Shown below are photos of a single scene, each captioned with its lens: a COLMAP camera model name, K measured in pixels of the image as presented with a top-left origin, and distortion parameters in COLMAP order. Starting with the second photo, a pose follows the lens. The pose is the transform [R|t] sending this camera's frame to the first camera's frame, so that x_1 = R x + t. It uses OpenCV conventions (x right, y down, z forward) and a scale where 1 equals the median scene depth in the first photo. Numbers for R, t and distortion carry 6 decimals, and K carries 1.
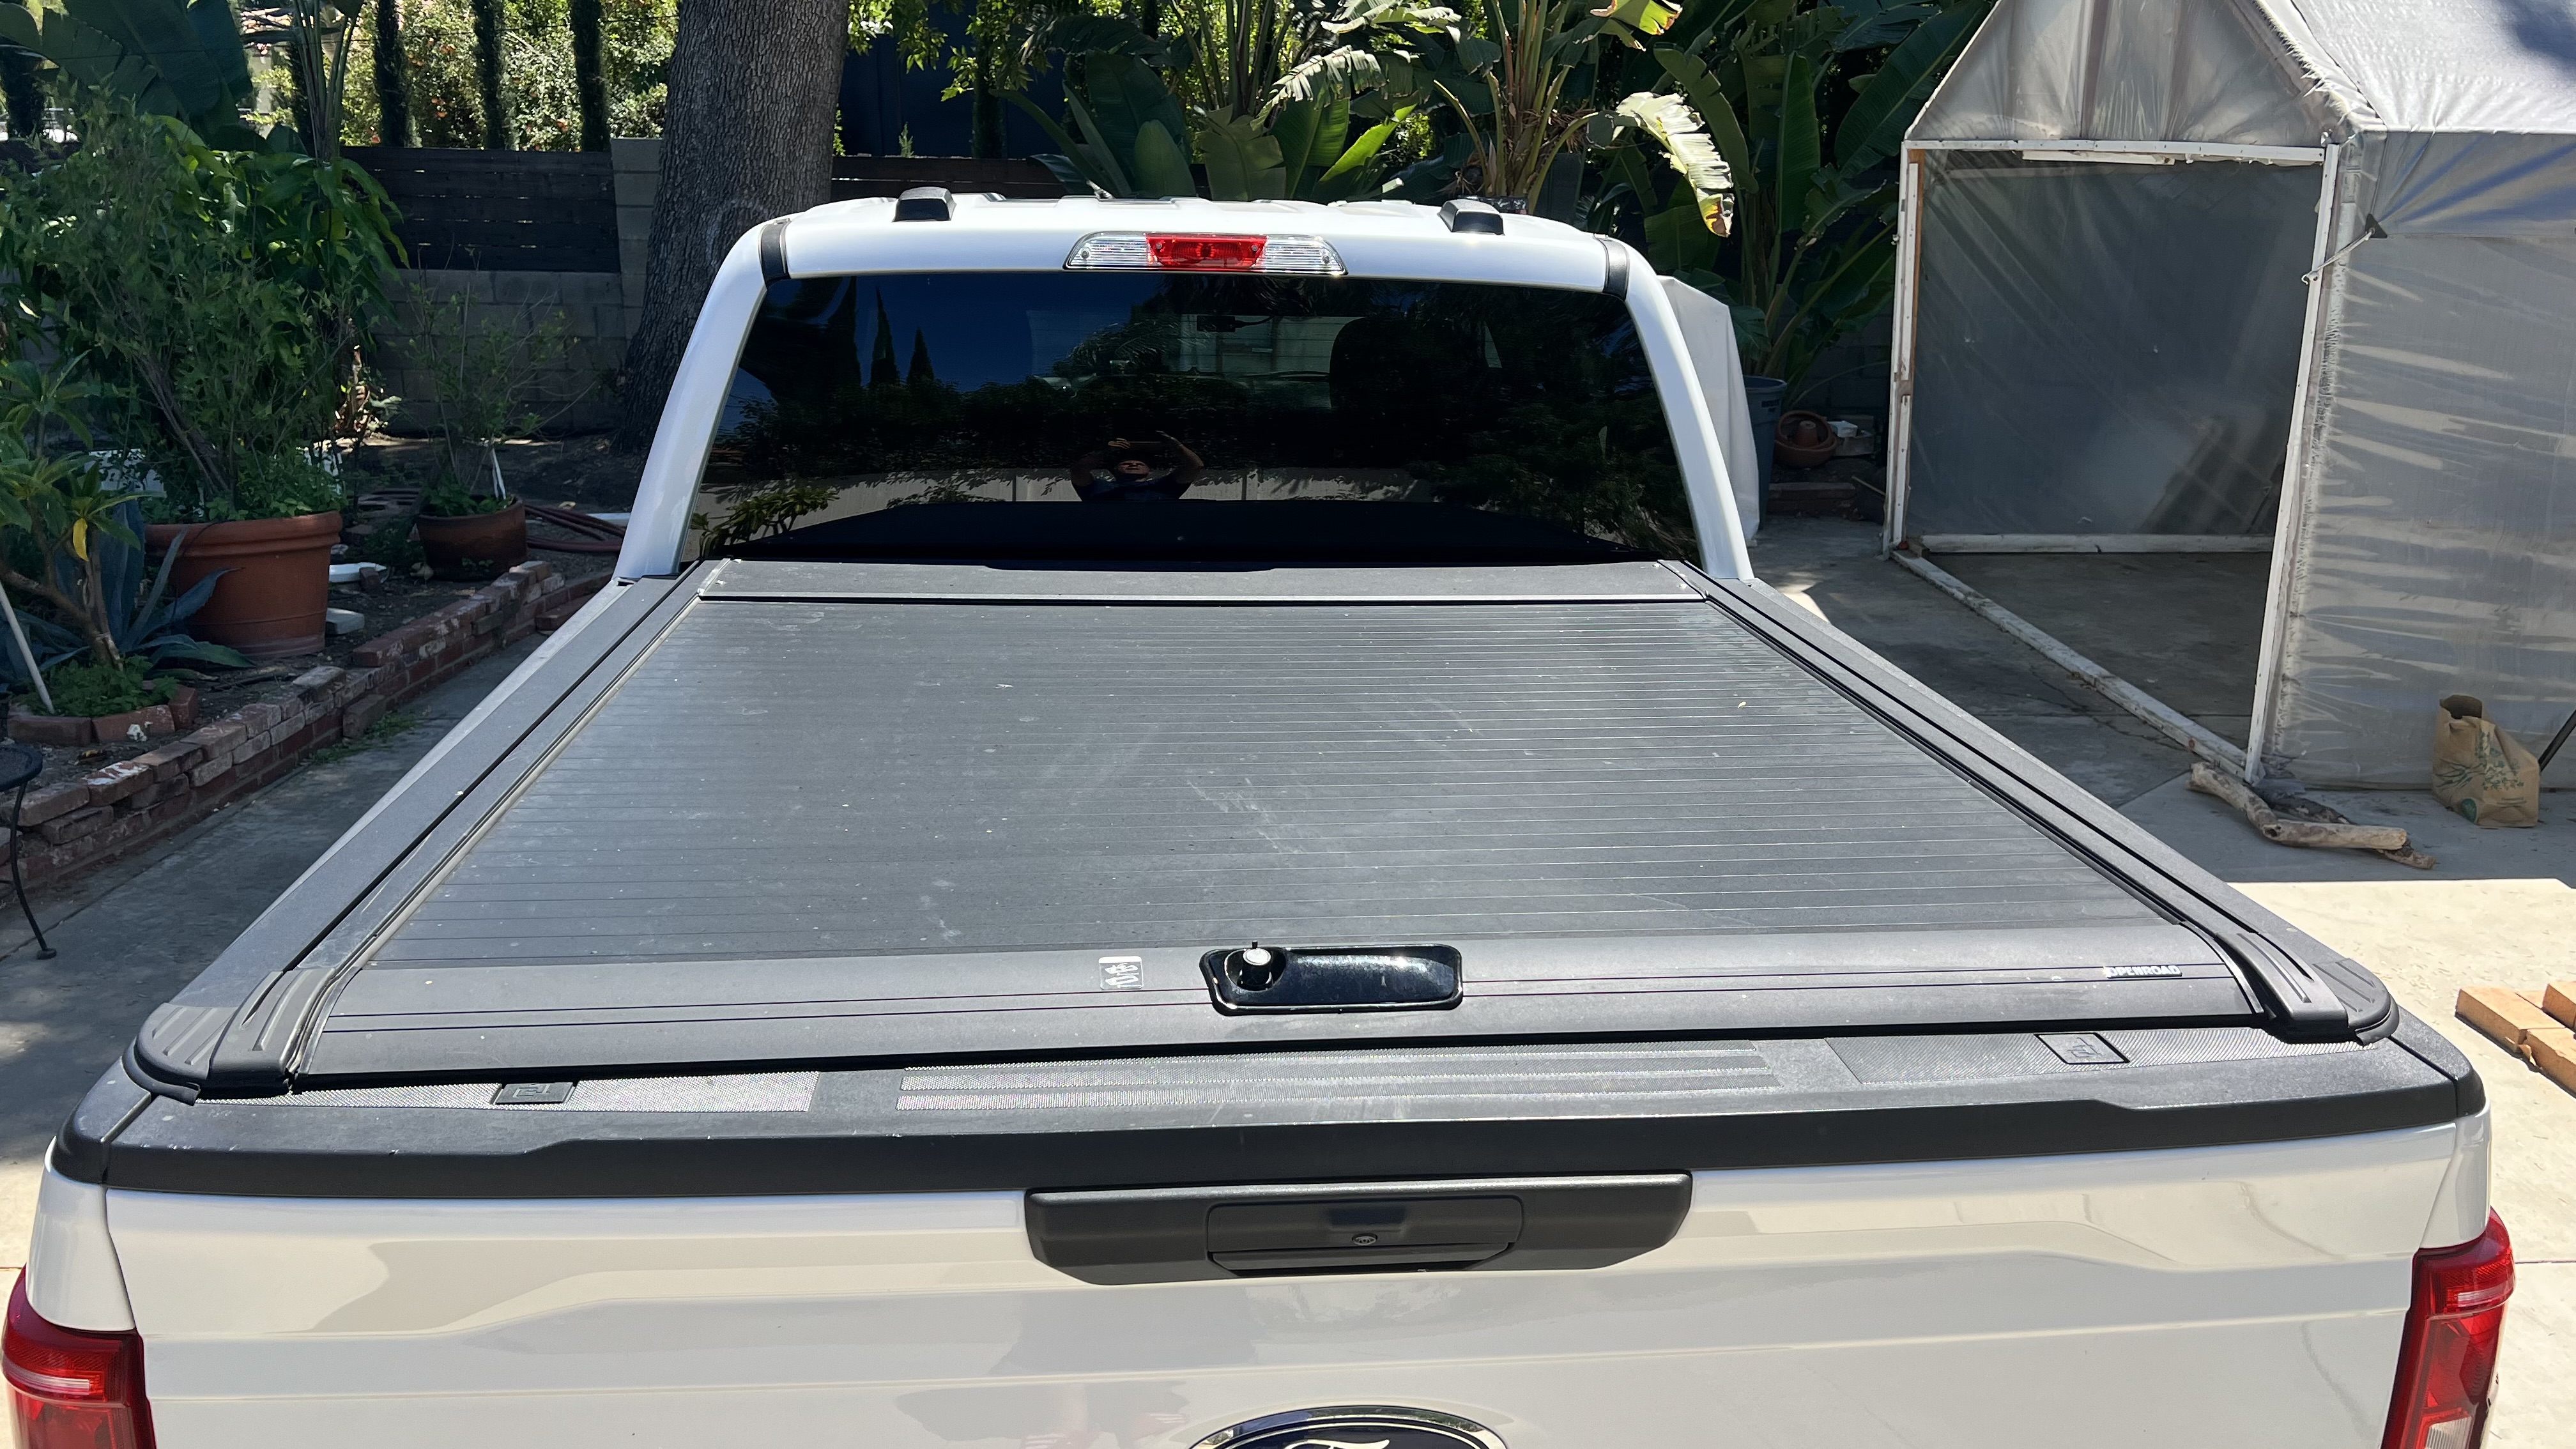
lens RADIAL K [[1912.5, 0, 1288.6], [0, 1912.5, 735.0], [0, 0, 1]] dist [0.055418, -0.052180]
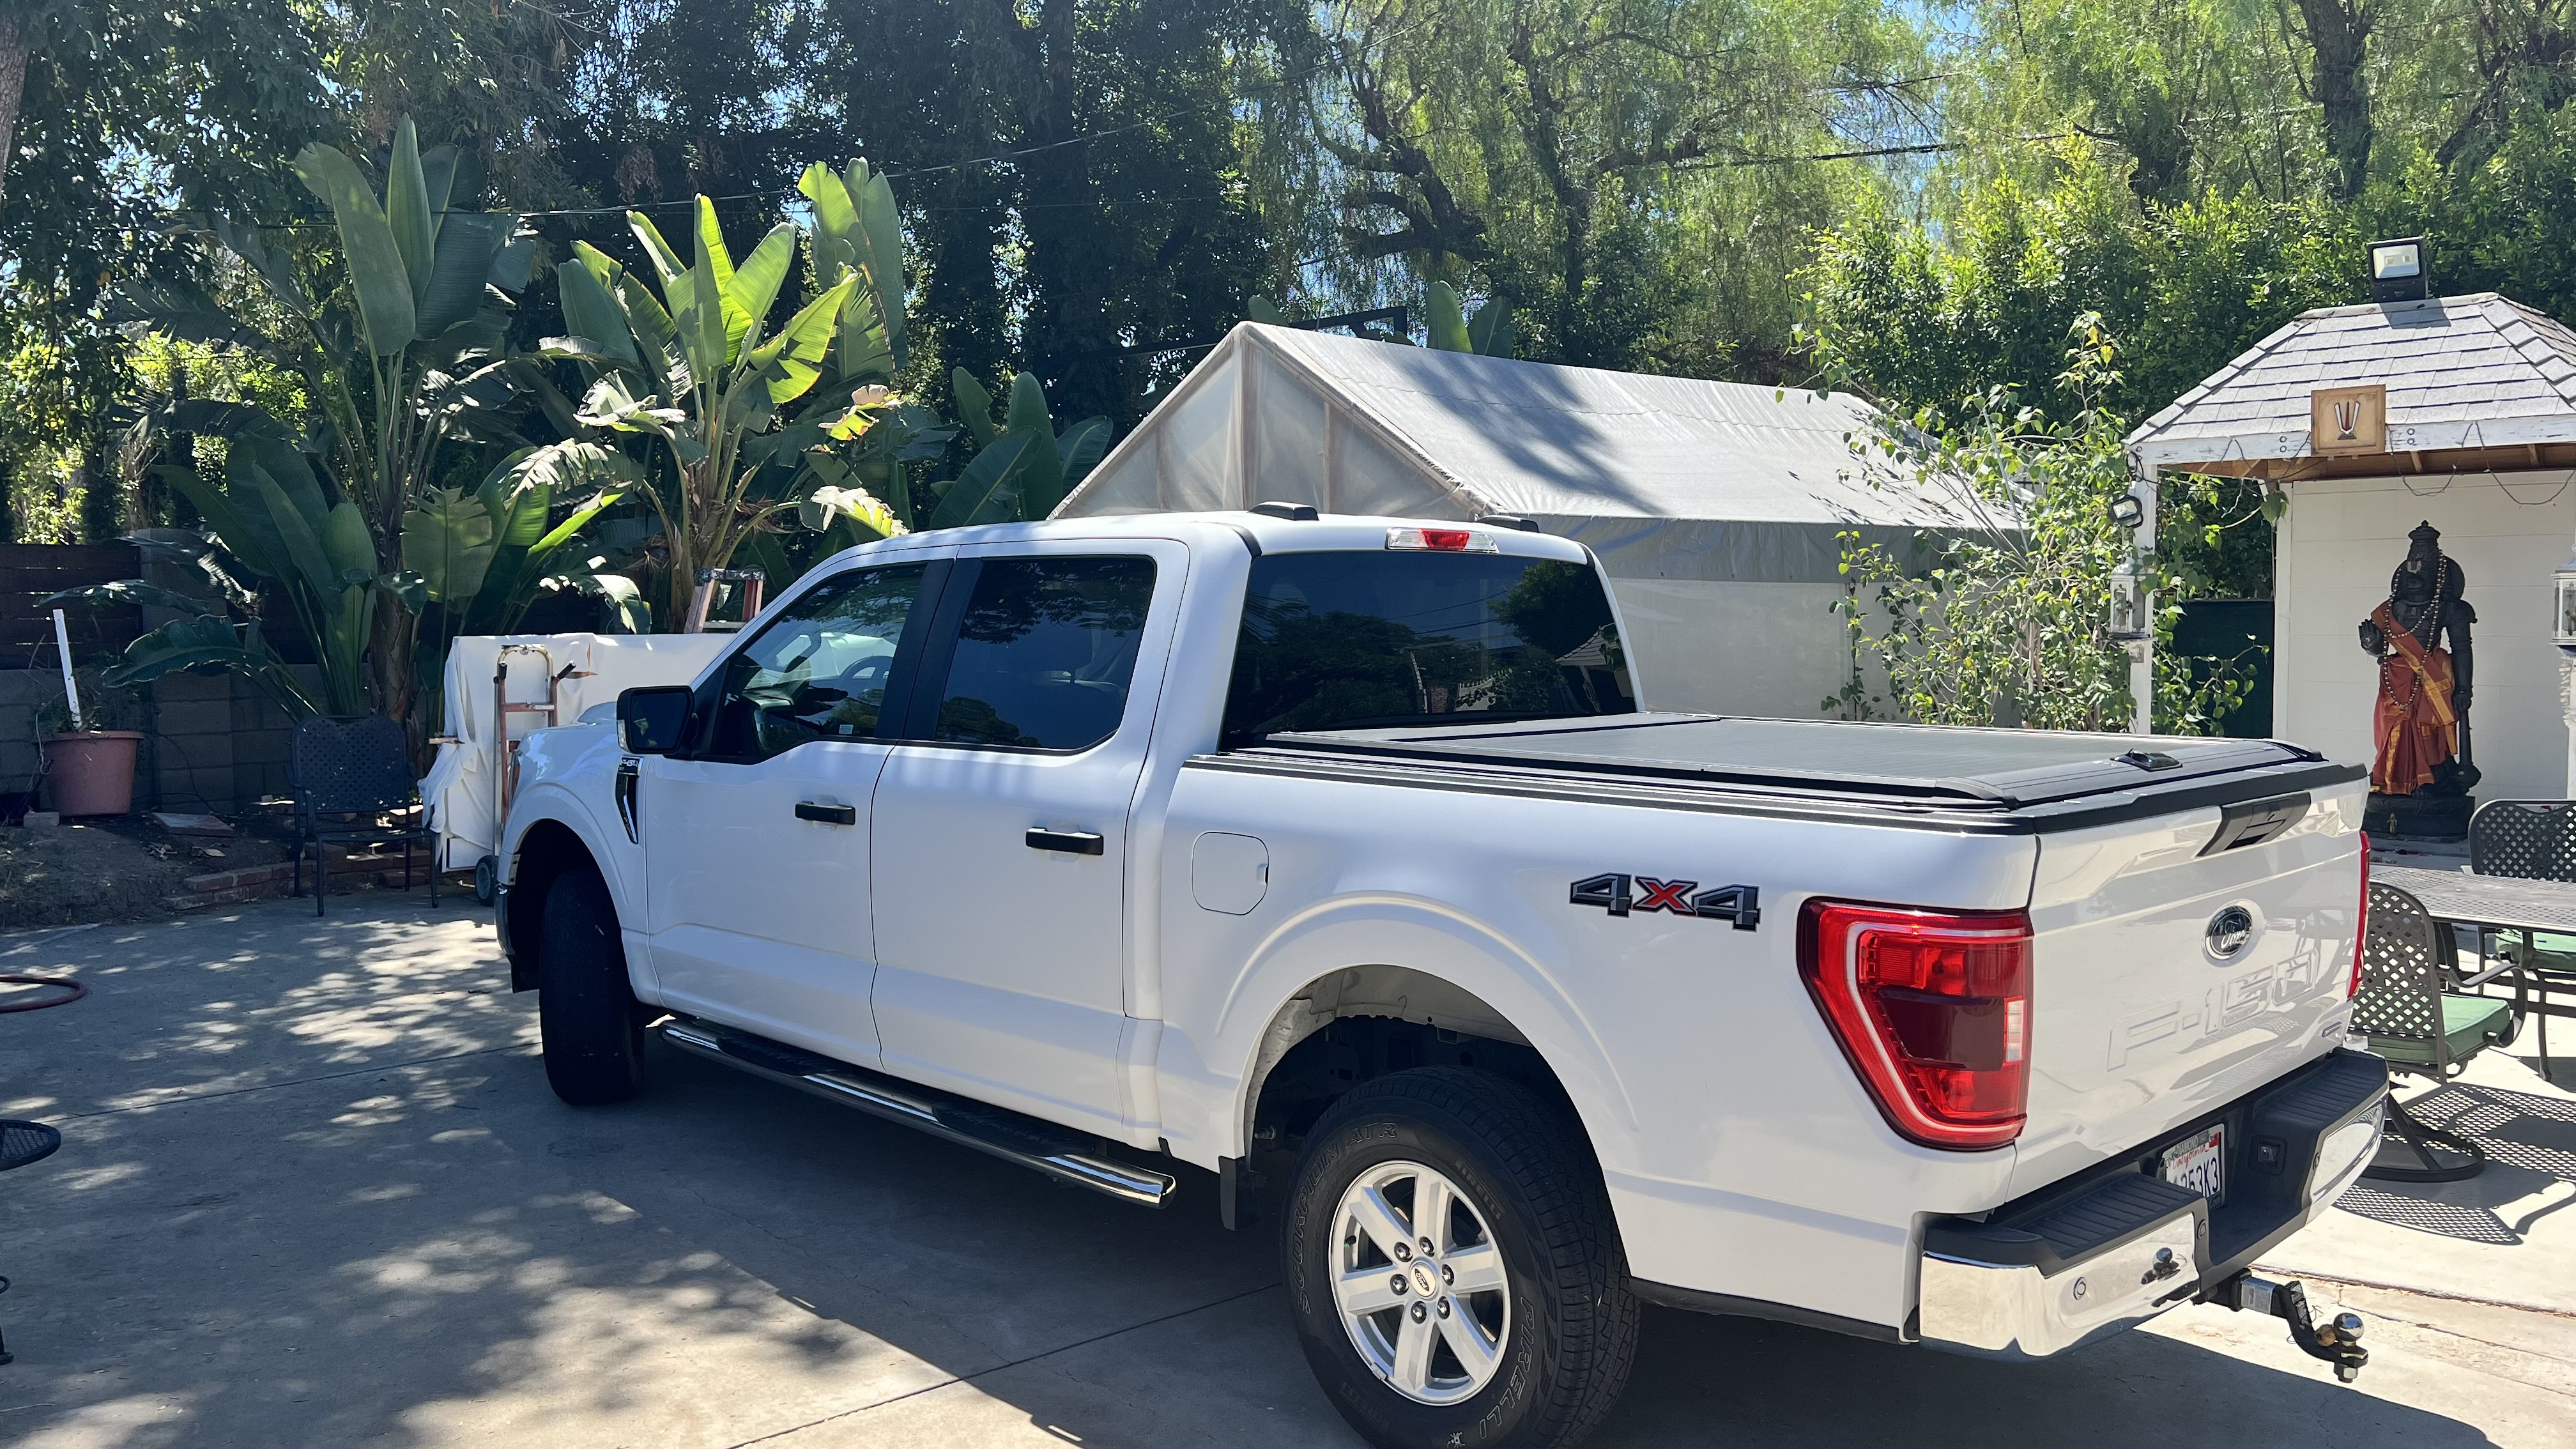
lens RADIAL K [[1912.5, 0, 1288.6], [0, 1912.5, 735.0], [0, 0, 1]] dist [0.055418, -0.052180]
pose [[0.770999, -0.056886, 0.634291, -0.568963], [0.187847, 0.972002, -0.141160, 0.055608], [-0.608502, 0.227984, 0.760098, -0.058835]]
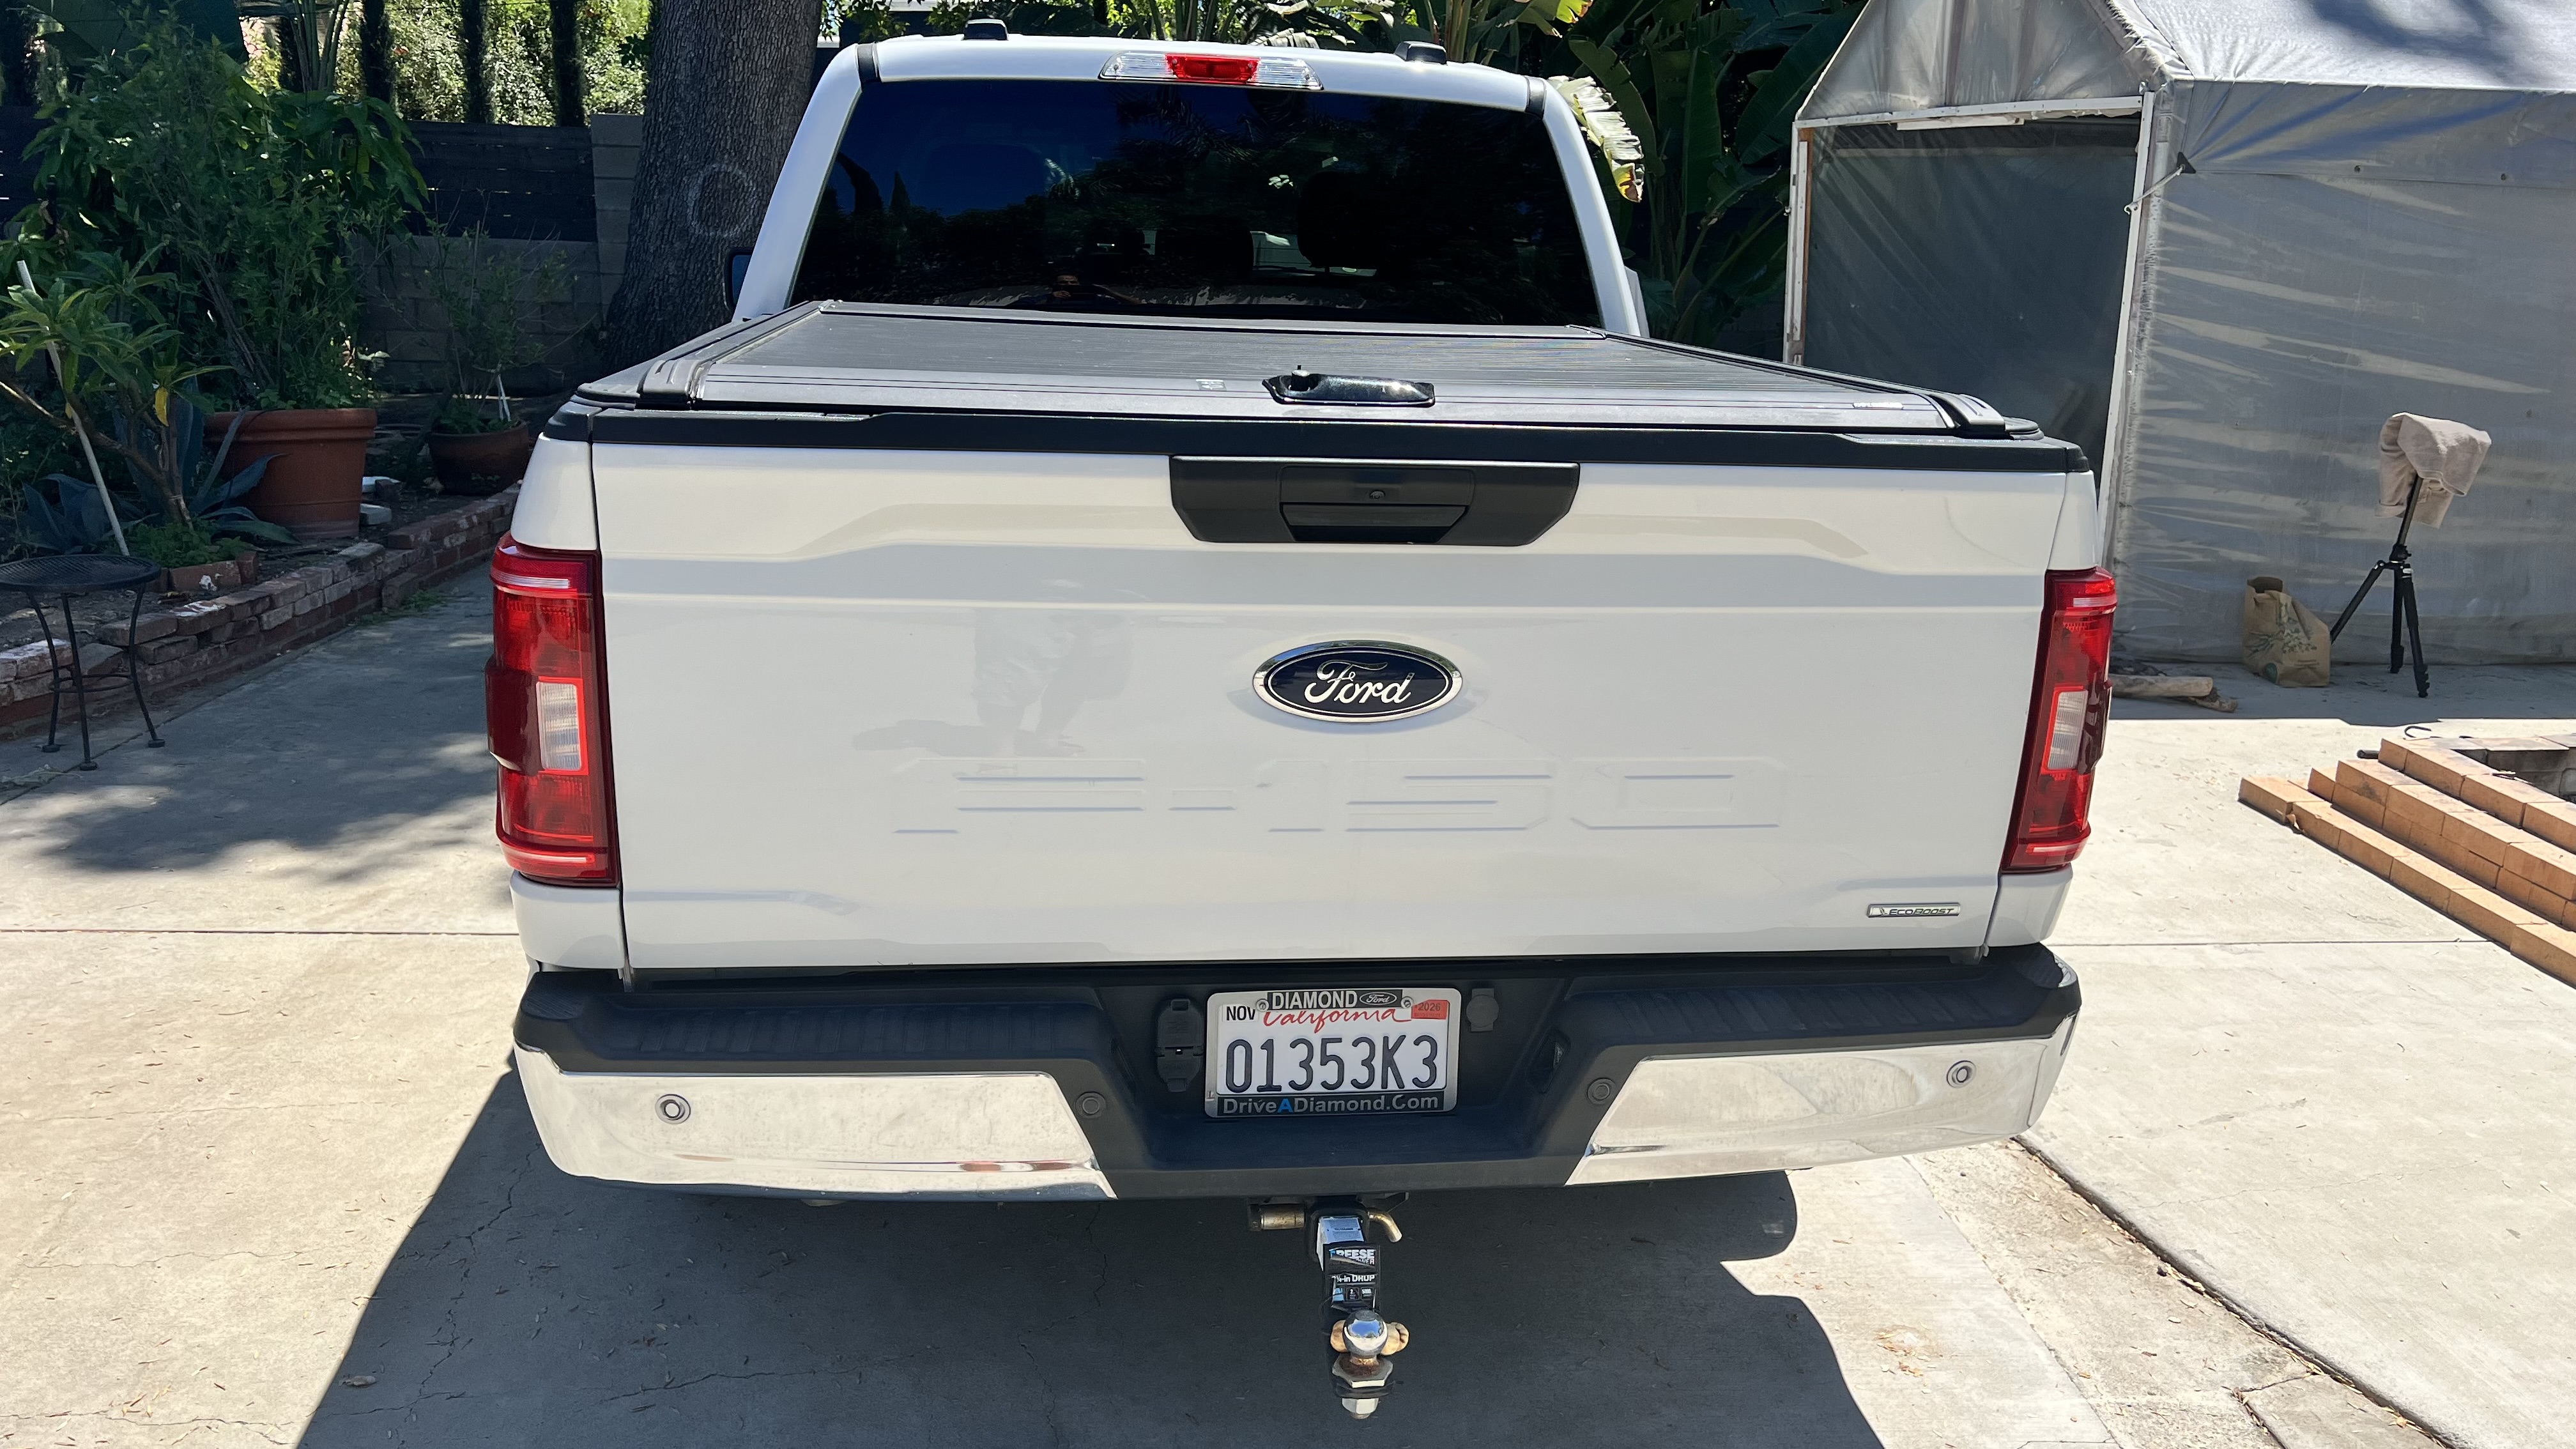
lens RADIAL K [[1912.5, 0, 1288.6], [0, 1912.5, 735.0], [0, 0, 1]] dist [0.055418, -0.052180]
pose [[0.999165, 0.003524, 0.040710, -0.020334], [-0.002599, 0.999738, -0.022747, 0.101905], [-0.040780, 0.022622, 0.998912, -0.120338]]
